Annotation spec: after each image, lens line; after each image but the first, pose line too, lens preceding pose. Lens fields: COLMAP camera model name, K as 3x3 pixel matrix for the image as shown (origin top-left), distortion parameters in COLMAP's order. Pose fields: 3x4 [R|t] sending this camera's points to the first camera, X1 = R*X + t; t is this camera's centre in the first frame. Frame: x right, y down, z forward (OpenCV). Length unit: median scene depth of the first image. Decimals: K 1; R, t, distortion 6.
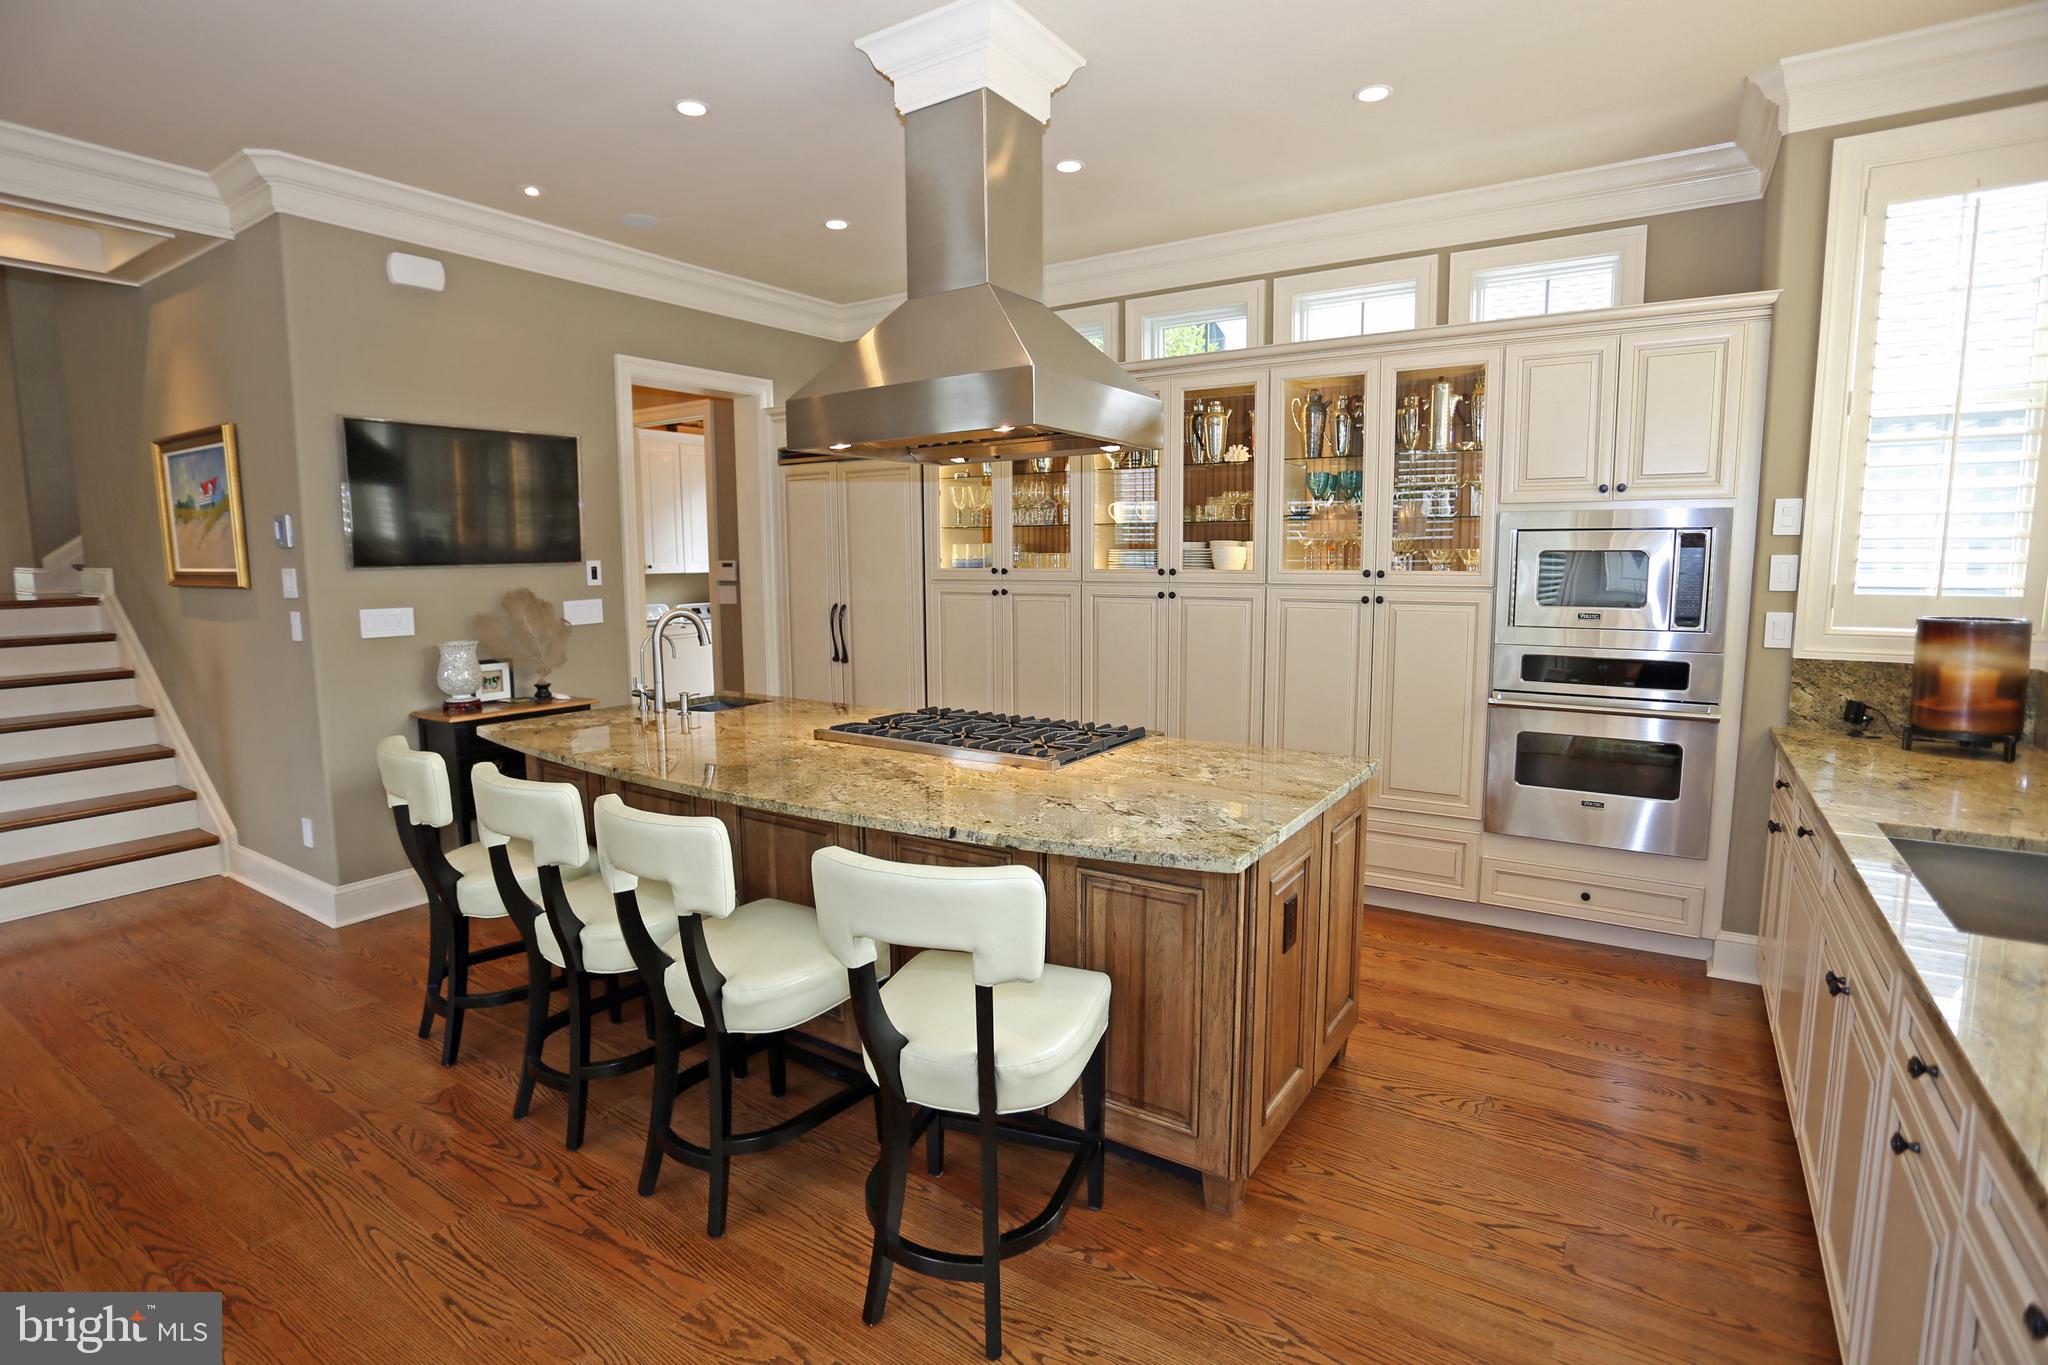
lens RADIAL K [[1002.8, 0, 1022.6], [0, 1002.8, 672.2], [0, 0, 1]] dist [-0.074960, 0.032493]
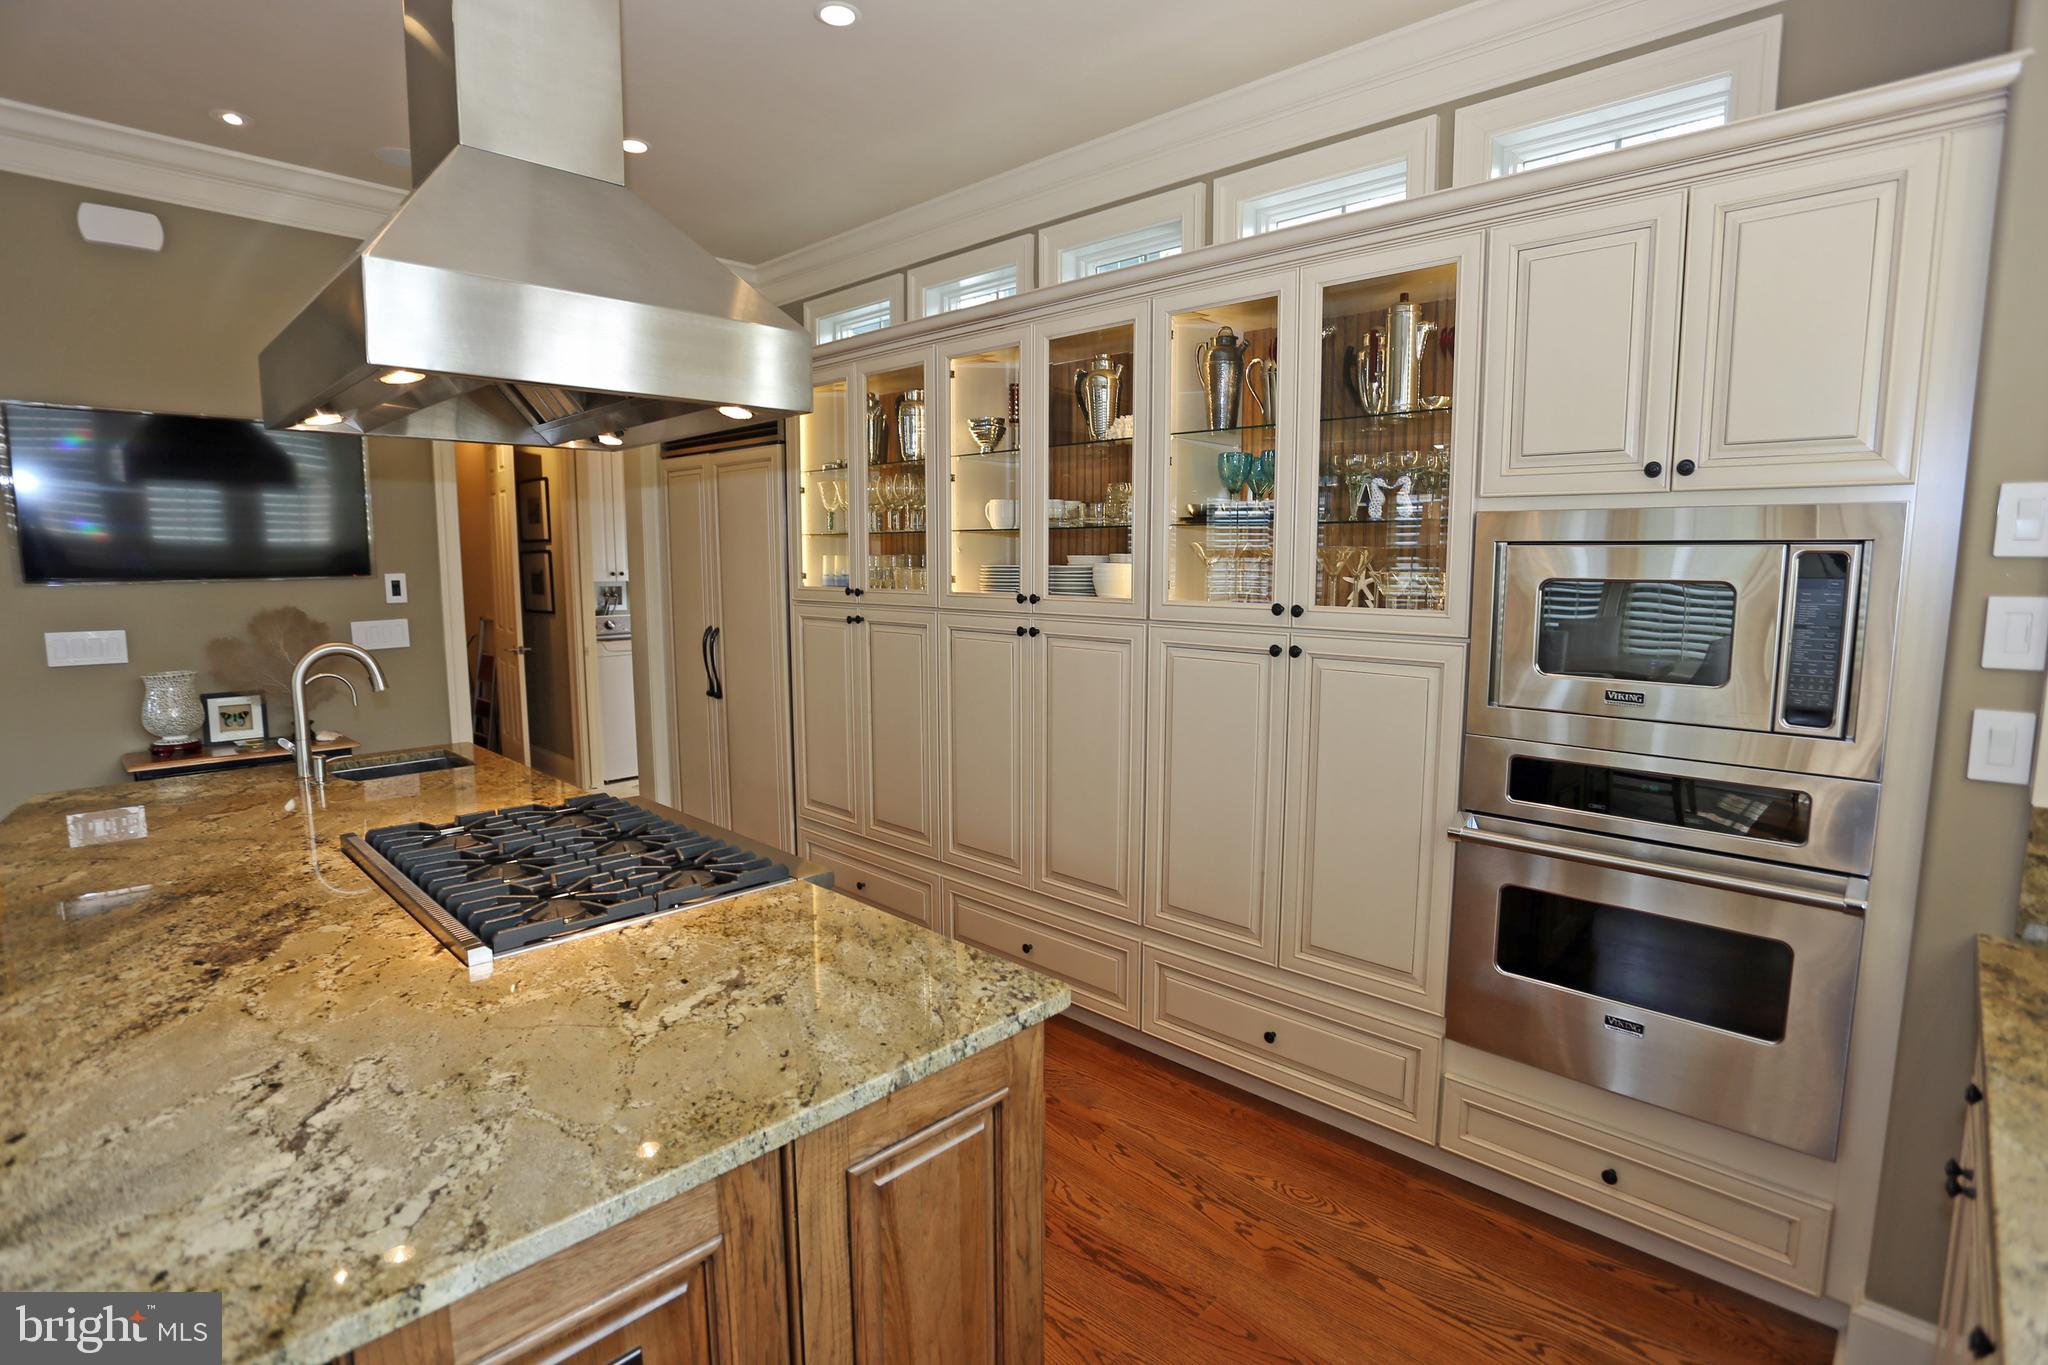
lens RADIAL K [[1002.8, 0, 1022.6], [0, 1002.8, 672.2], [0, 0, 1]] dist [-0.074960, 0.032493]
pose [[0.982780, 0.027496, -0.182722, 0.288065], [-0.027353, 0.999620, 0.003302, -0.053786], [0.182744, 0.001753, 0.983159, 0.324621]]
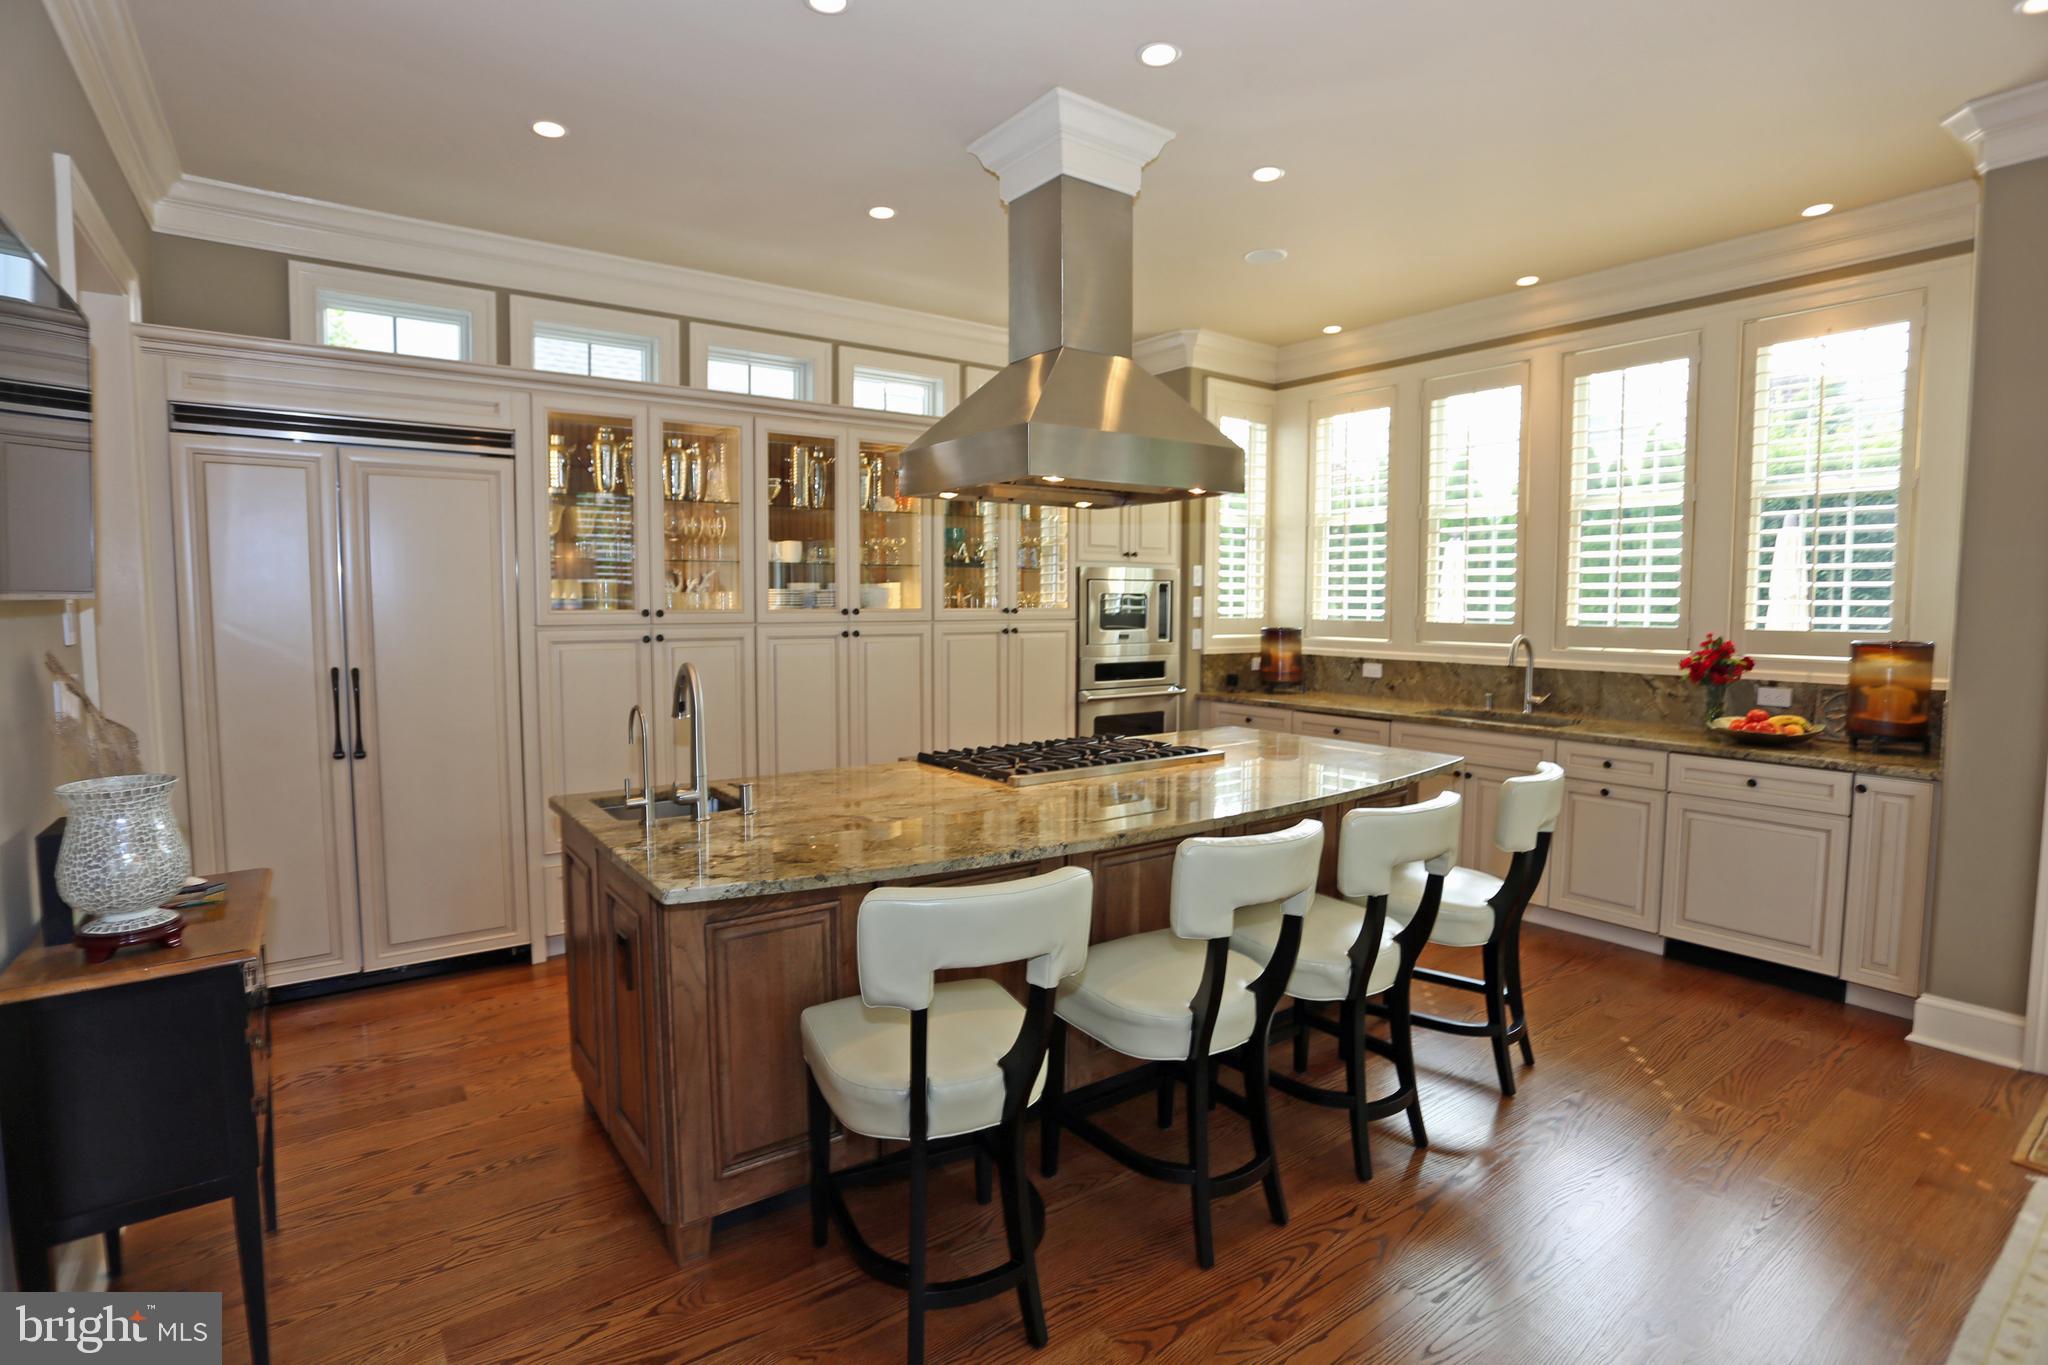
lens RADIAL K [[1002.8, 0, 1022.6], [0, 1002.8, 672.2], [0, 0, 1]] dist [-0.074960, 0.032493]
pose [[0.354033, -0.059585, 0.933333, -0.811949], [0.104561, 0.994233, 0.023810, -0.046485], [-0.929369, 0.089161, 0.358222, 0.499639]]
